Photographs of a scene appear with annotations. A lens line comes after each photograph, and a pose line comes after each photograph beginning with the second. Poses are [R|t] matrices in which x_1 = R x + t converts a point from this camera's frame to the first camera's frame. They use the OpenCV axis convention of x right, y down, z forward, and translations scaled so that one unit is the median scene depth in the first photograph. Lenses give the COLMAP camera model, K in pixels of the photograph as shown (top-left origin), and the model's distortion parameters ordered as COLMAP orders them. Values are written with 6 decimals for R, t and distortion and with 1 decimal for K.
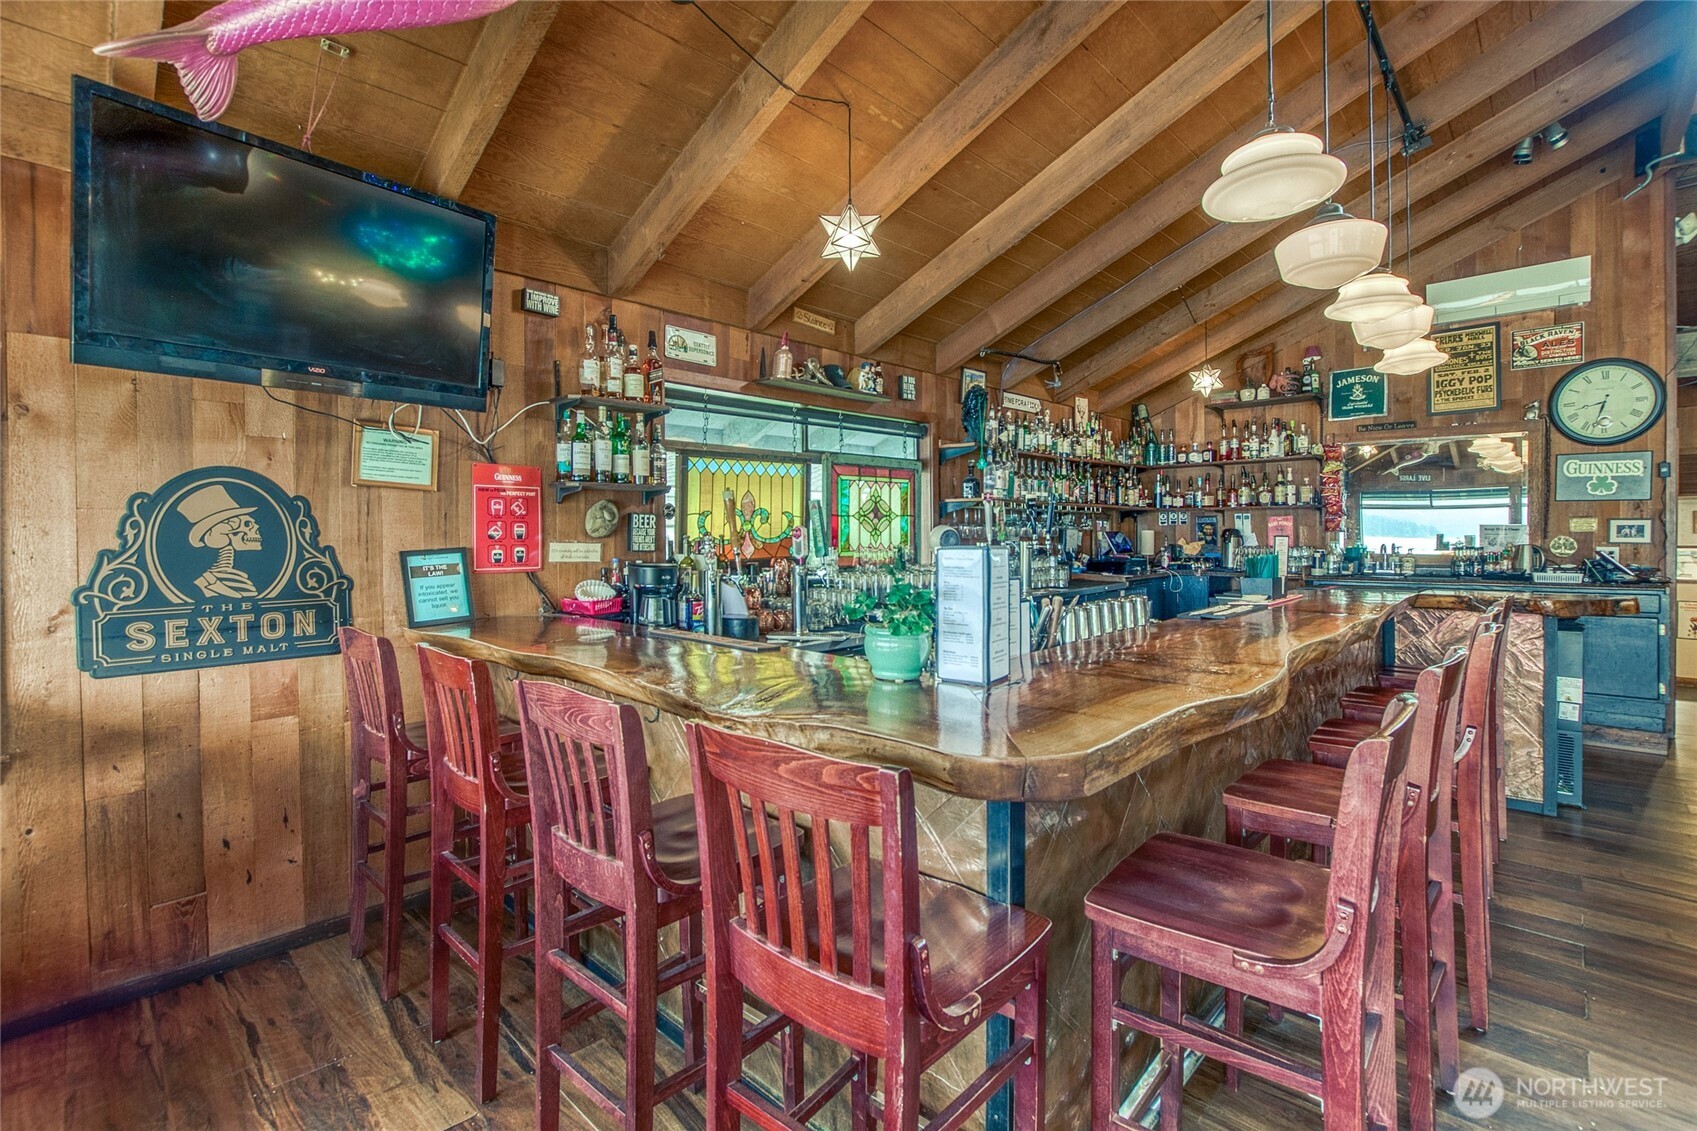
lens RADIAL K [[770.6, 0, 853.3], [0, 770.6, 553.5], [0, 0, 1]] dist [0.000924, 0.001016]
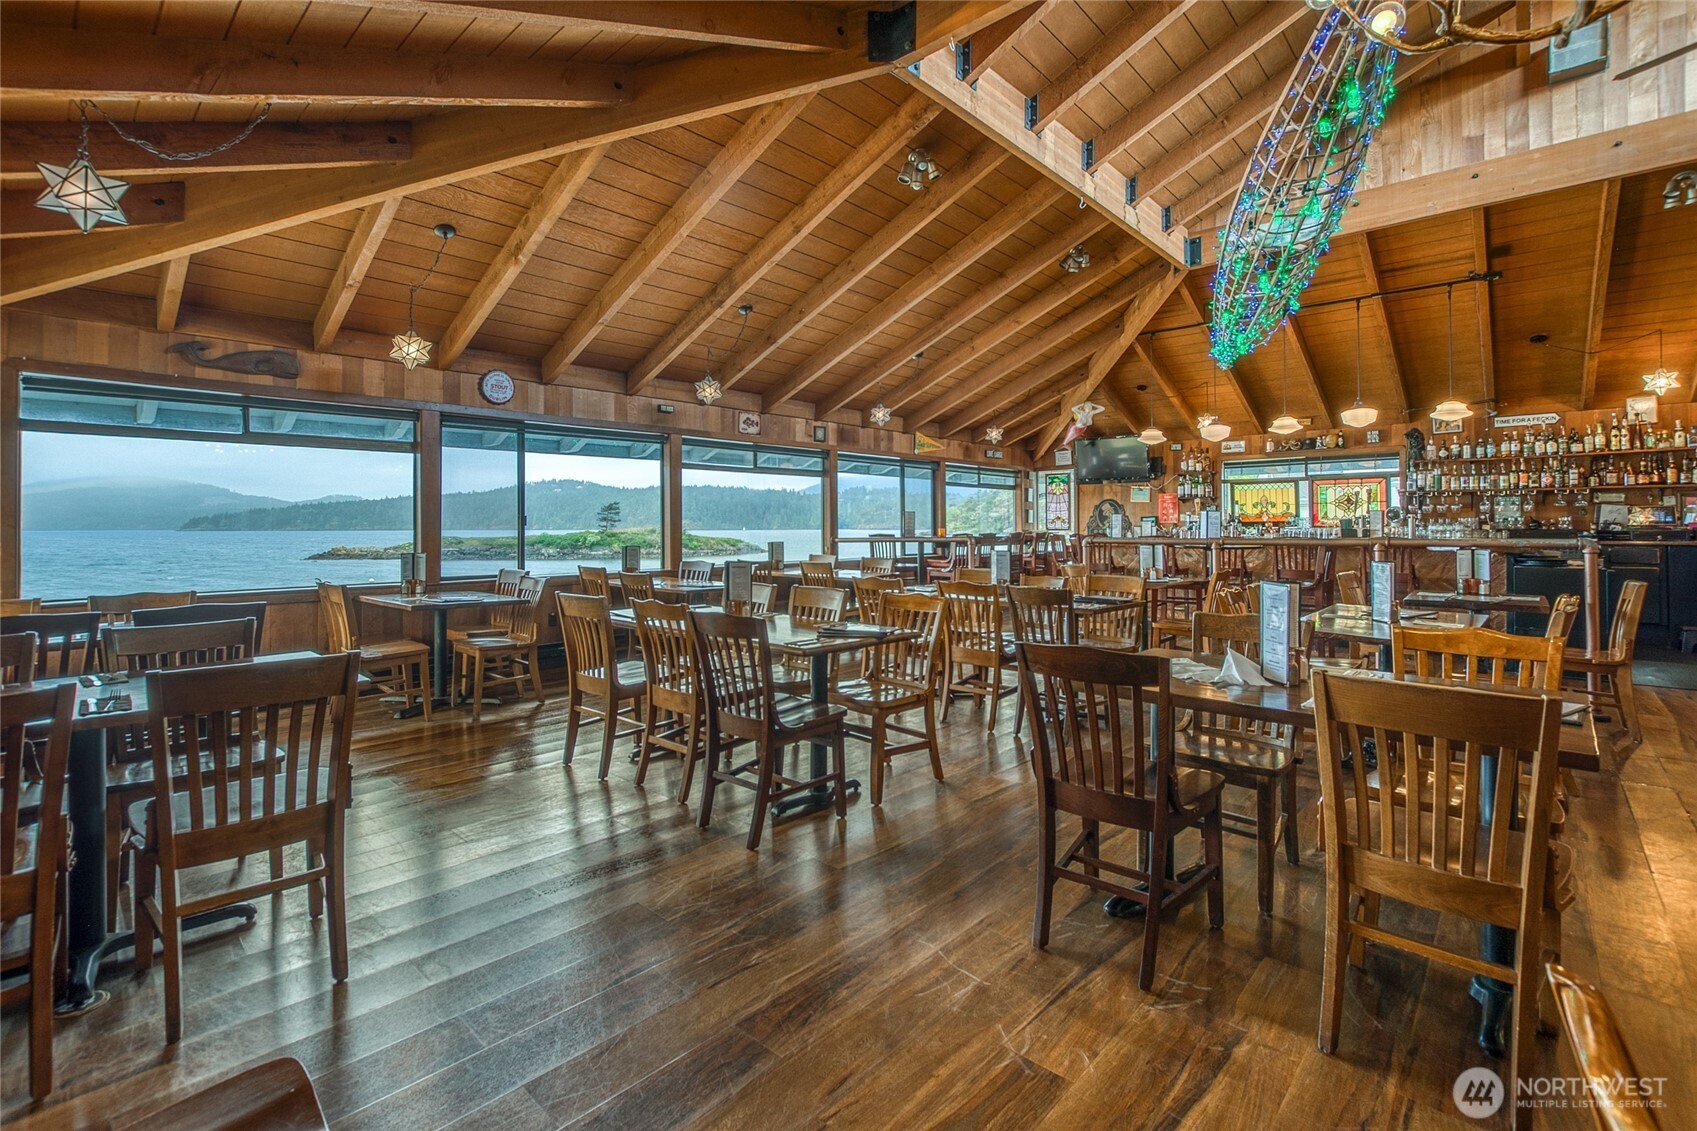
lens RADIAL K [[770.6, 0, 854.3], [0, 770.6, 527.9], [0, 0, 1]] dist [0.000924, 0.001016]
pose [[0.040500, 0.013325, -0.999091, 2.411259], [-0.020827, 0.999705, 0.012489, 0.024805], [0.998962, 0.020302, 0.040766, -0.483930]]
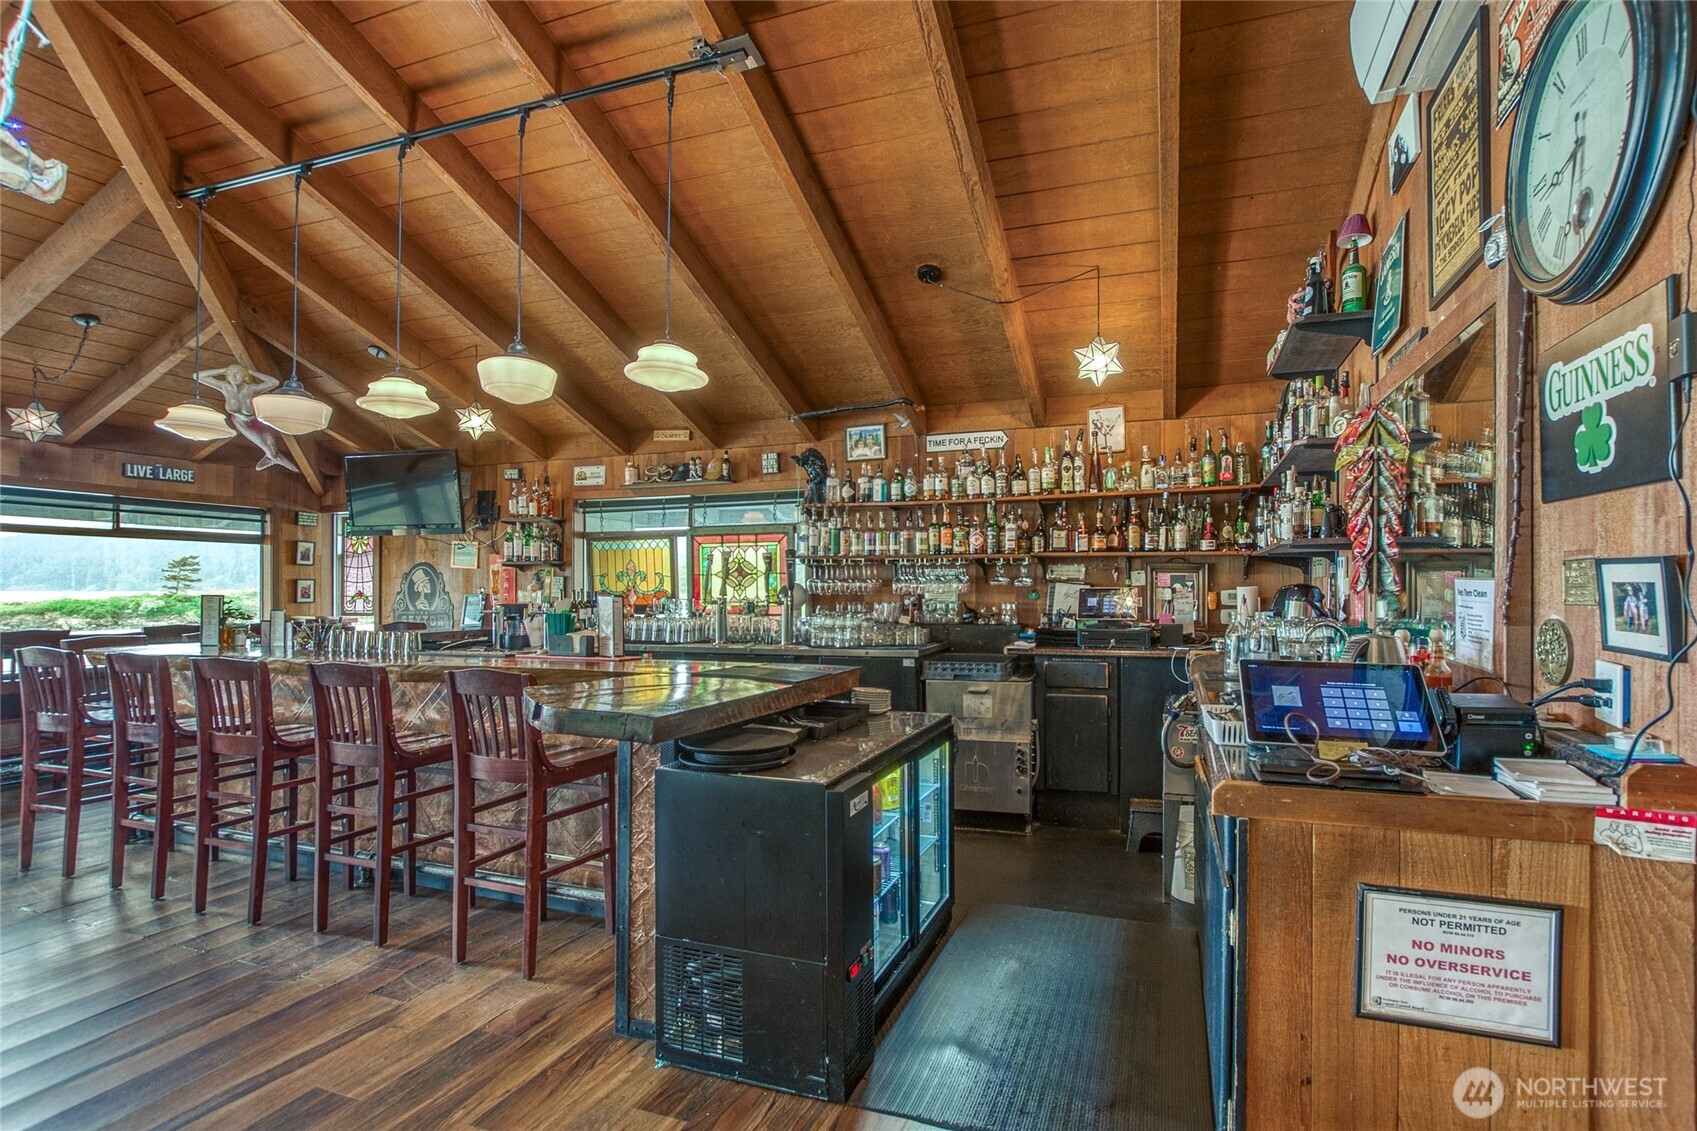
lens RADIAL K [[818.6, 0, 852.4], [0, 818.6, 578.7], [0, 0, 1]] dist [0.001002, 0.000569]
pose [[0.381537, 0.001688, -0.924352, 1.520095], [-0.025000, 0.999651, -0.008494, -0.041554], [0.924015, 0.026349, 0.381447, 0.792558]]
